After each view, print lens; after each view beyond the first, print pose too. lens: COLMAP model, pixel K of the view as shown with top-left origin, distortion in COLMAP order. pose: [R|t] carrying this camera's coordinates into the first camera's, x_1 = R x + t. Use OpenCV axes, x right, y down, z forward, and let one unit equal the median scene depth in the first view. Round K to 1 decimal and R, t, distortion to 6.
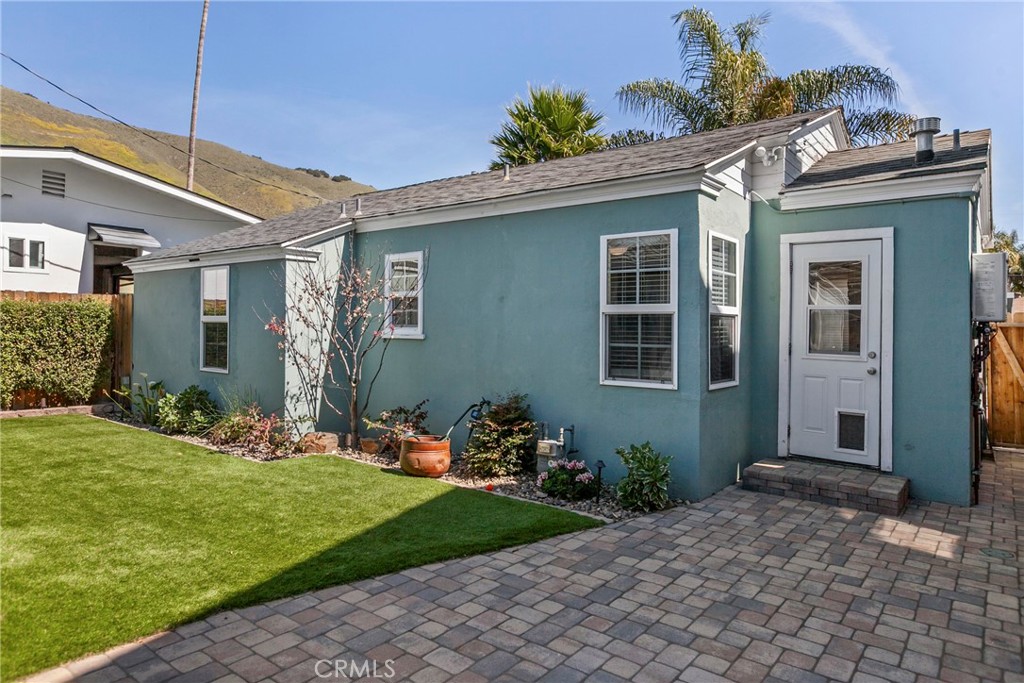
lens RADIAL K [[632.7, 0, 507.4], [0, 632.7, 334.1], [0, 0, 1]] dist [-0.006699, -0.002332]
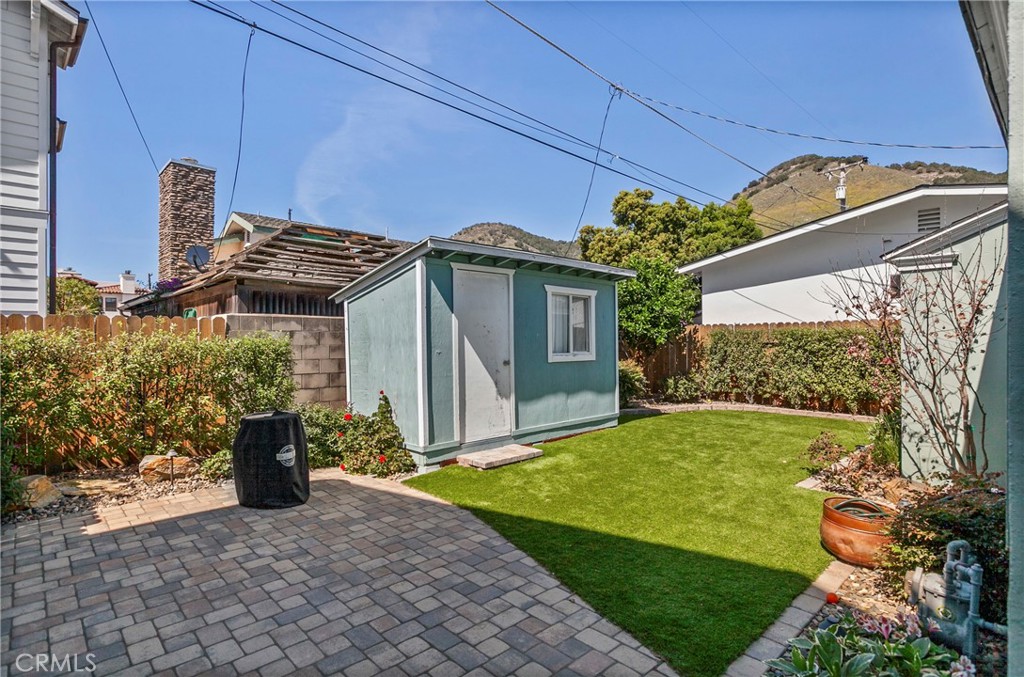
lens RADIAL K [[529.7, 0, 508.6], [0, 529.7, 345.2], [0, 0, 1]] dist [-0.001855, 0.000031]
pose [[-0.155780, -0.002141, -0.987790, 0.849562], [-0.011630, 0.999932, -0.000333, -0.024225], [0.987723, 0.011436, -0.155794, 1.123208]]
